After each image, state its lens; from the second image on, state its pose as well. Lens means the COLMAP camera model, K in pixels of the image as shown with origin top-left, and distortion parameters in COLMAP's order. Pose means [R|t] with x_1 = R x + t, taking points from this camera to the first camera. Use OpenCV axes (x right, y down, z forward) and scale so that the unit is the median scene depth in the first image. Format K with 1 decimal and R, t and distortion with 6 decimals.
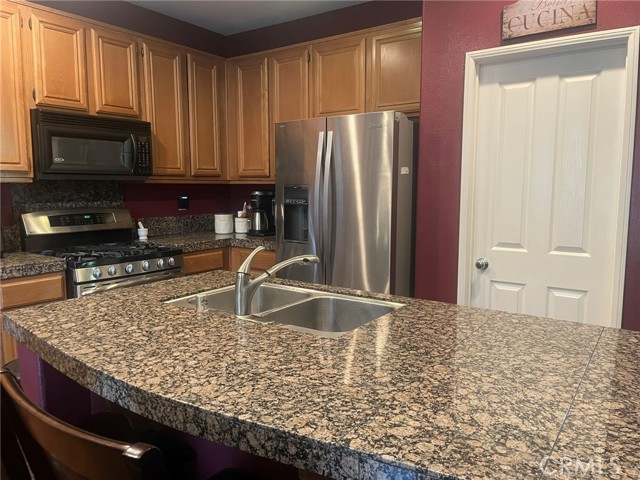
lens RADIAL K [[482.2, 0, 324.1], [0, 482.2, 243.0], [0, 0, 1]] dist [0.079158, -0.101527]
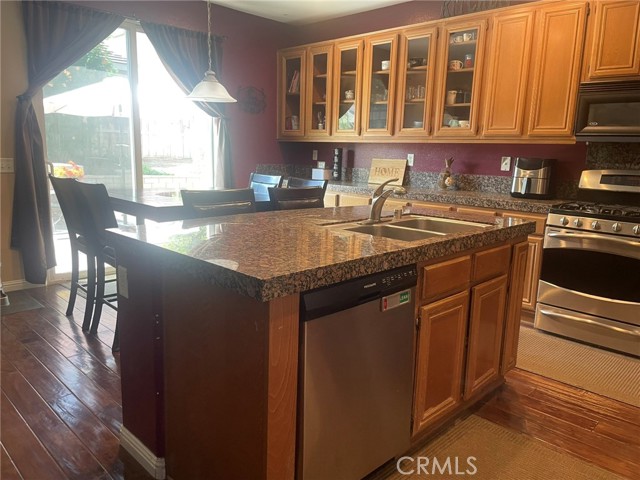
lens RADIAL K [[482.2, 0, 322.4], [0, 482.2, 242.1], [0, 0, 1]] dist [0.079158, -0.101527]
pose [[-0.160587, 0.176771, -0.971063, 0.794773], [-0.151736, 0.967715, 0.201254, -0.037199], [0.975289, 0.179664, -0.128580, 0.616651]]
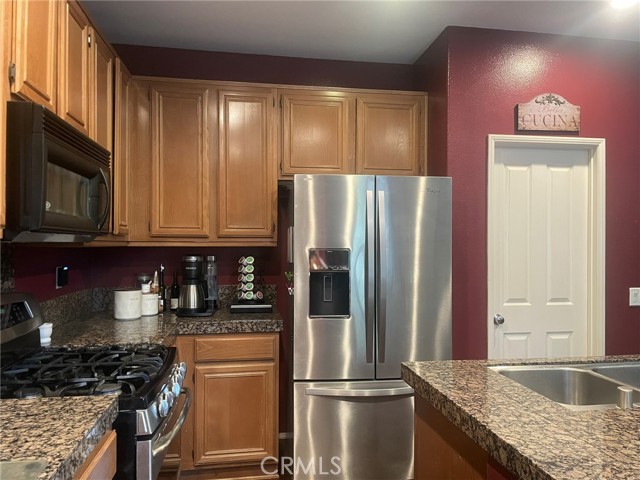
lens RADIAL K [[482.2, 0, 318.2], [0, 482.2, 245.4], [0, 0, 1]] dist [0.079158, -0.101527]
pose [[0.716439, 0.000783, 0.697649, -0.755876], [0.080347, 0.993253, -0.083626, -0.065424], [-0.693007, 0.115967, 0.711542, 0.473659]]
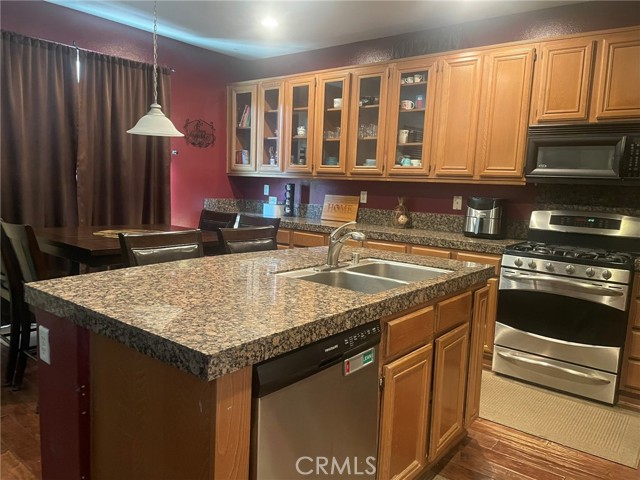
lens RADIAL K [[482.2, 0, 318.0], [0, 482.2, 244.0], [0, 0, 1]] dist [0.079158, -0.101527]
pose [[-0.067957, 0.119521, -0.990503, 0.733991], [-0.164510, 0.977866, 0.129282, -0.053320], [0.984032, 0.171733, -0.046790, 0.597990]]
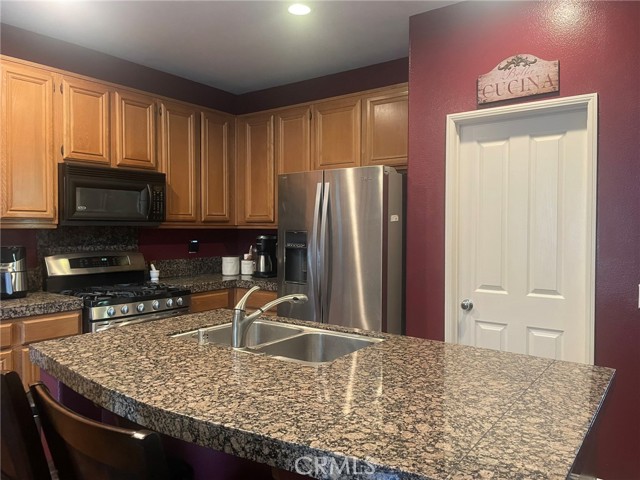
lens RADIAL K [[482.2, 0, 326.1], [0, 482.2, 241.7], [0, 0, 1]] dist [0.079158, -0.101527]
pose [[0.999800, 0.003596, -0.019651, 0.034419], [-0.005339, 0.995986, -0.089345, 0.001727], [0.019250, 0.089432, 0.995807, -0.087404]]
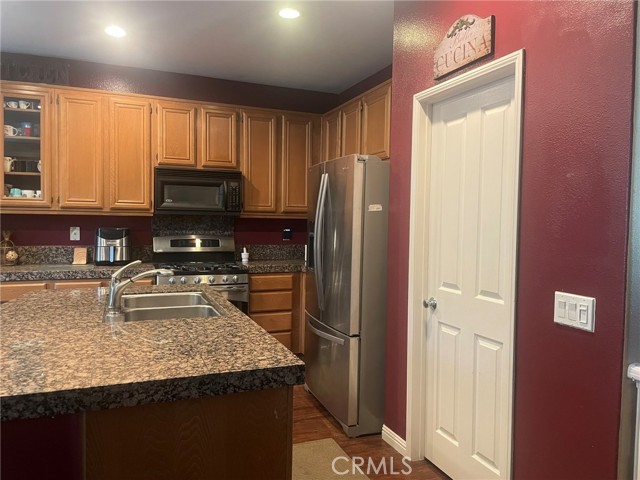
lens RADIAL K [[482.2, 0, 318.7], [0, 482.2, 240.7], [0, 0, 1]] dist [0.079158, -0.101527]
pose [[0.835743, 0.038069, -0.547800, 0.666688], [-0.081968, 0.995066, -0.055901, -0.008866], [0.542969, 0.091621, 0.834740, 0.057718]]
